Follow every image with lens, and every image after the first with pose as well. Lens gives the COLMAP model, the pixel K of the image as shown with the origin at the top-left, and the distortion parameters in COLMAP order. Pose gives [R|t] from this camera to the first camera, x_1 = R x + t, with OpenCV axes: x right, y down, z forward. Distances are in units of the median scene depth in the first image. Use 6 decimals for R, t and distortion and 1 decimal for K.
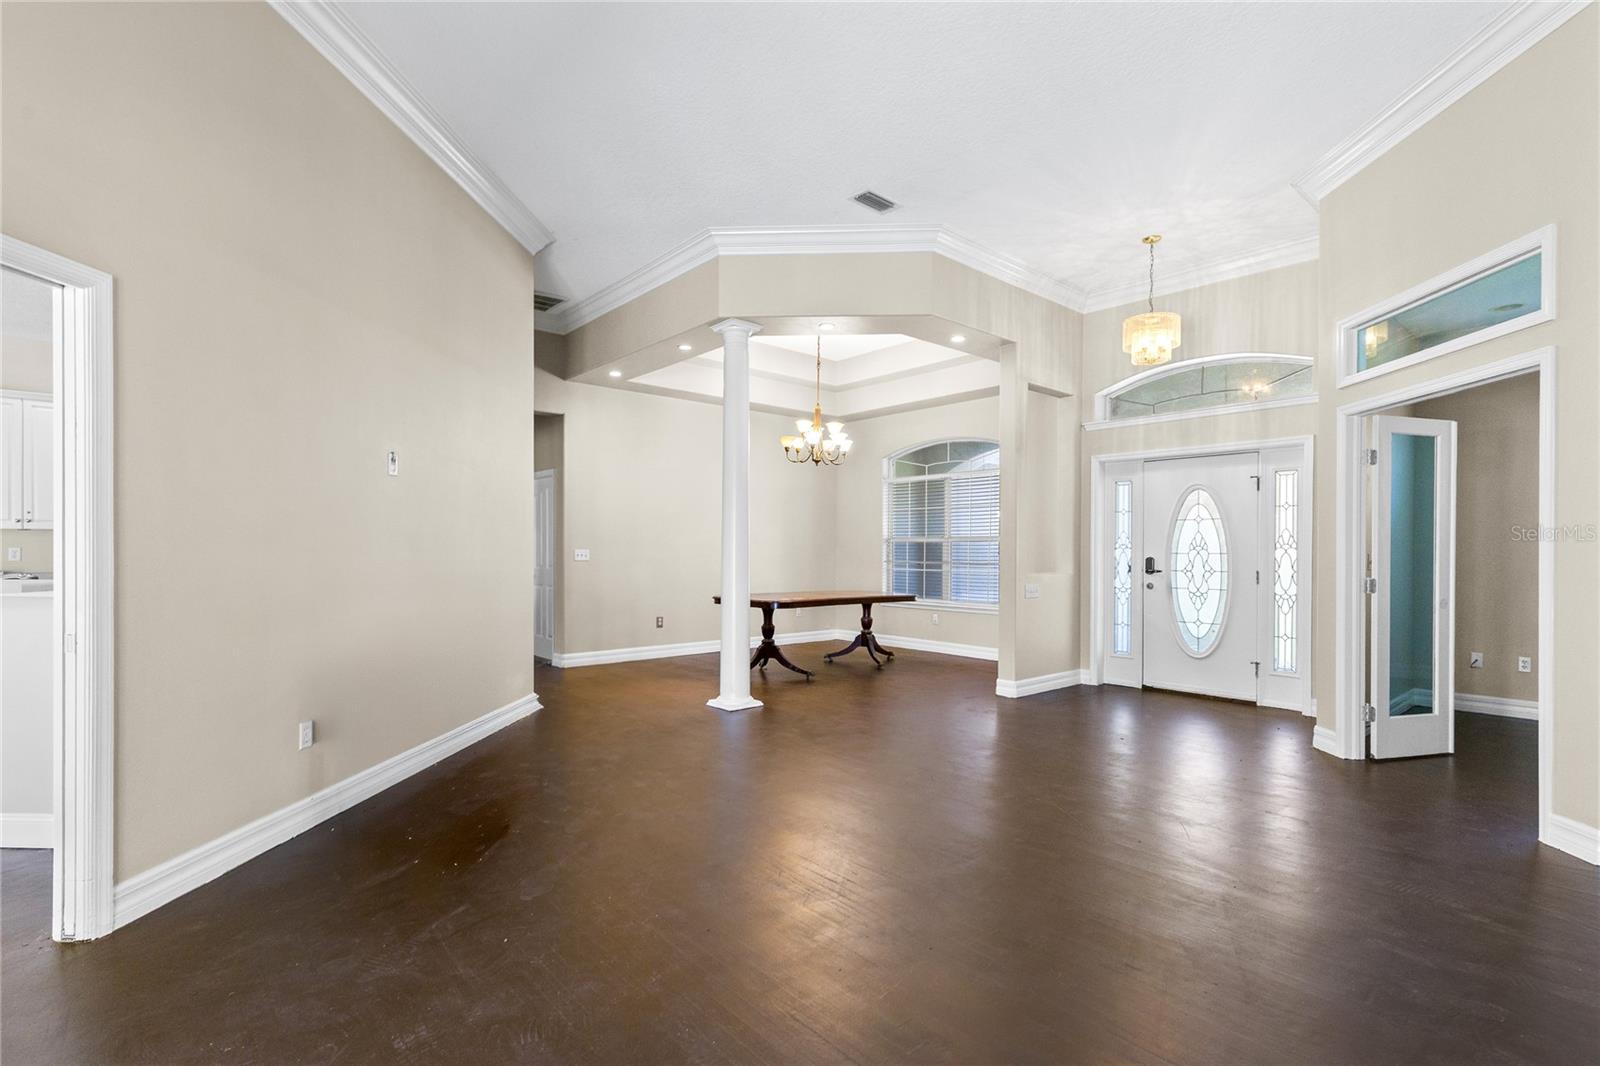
lens RADIAL K [[734.3, 0, 796.9], [0, 734.3, 538.0], [0, 0, 1]] dist [-0.038402, -0.000448]
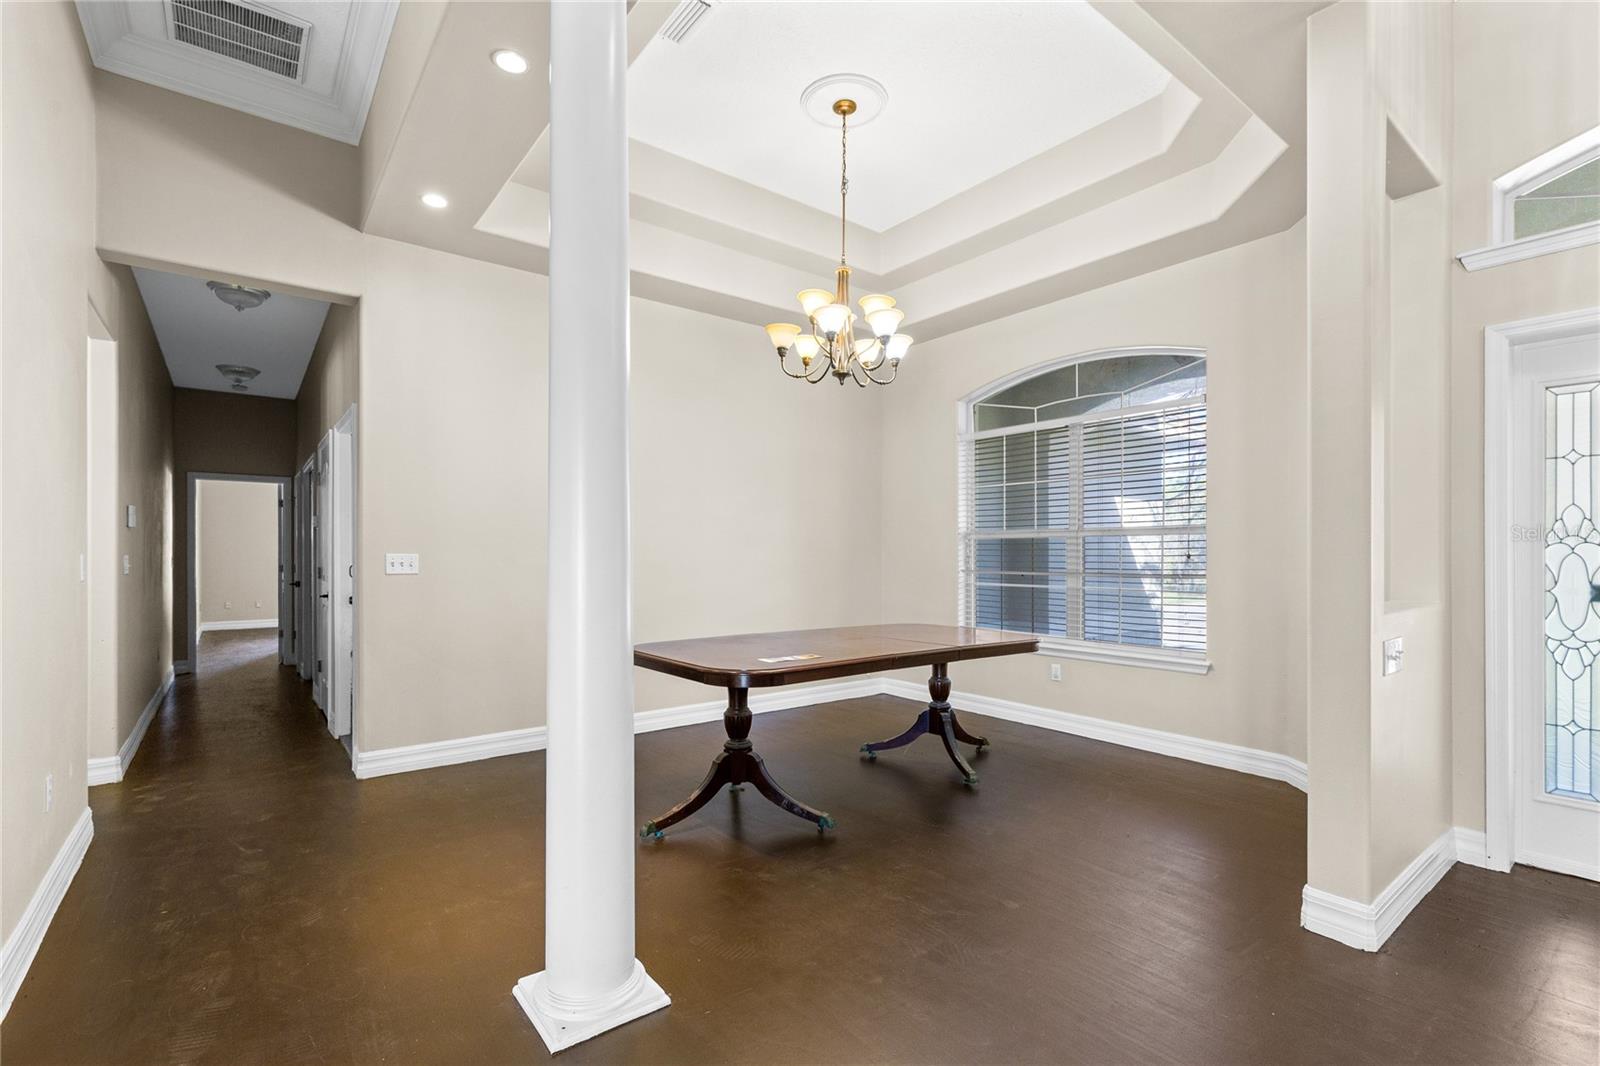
lens RADIAL K [[734.3, 0, 796.9], [0, 734.3, 538.0], [0, 0, 1]] dist [-0.038402, -0.000448]
pose [[0.998241, -0.005634, -0.059015, 0.023909], [0.005389, 0.999976, -0.004304, 0.007969], [0.059037, 0.003978, 0.998248, 0.465474]]
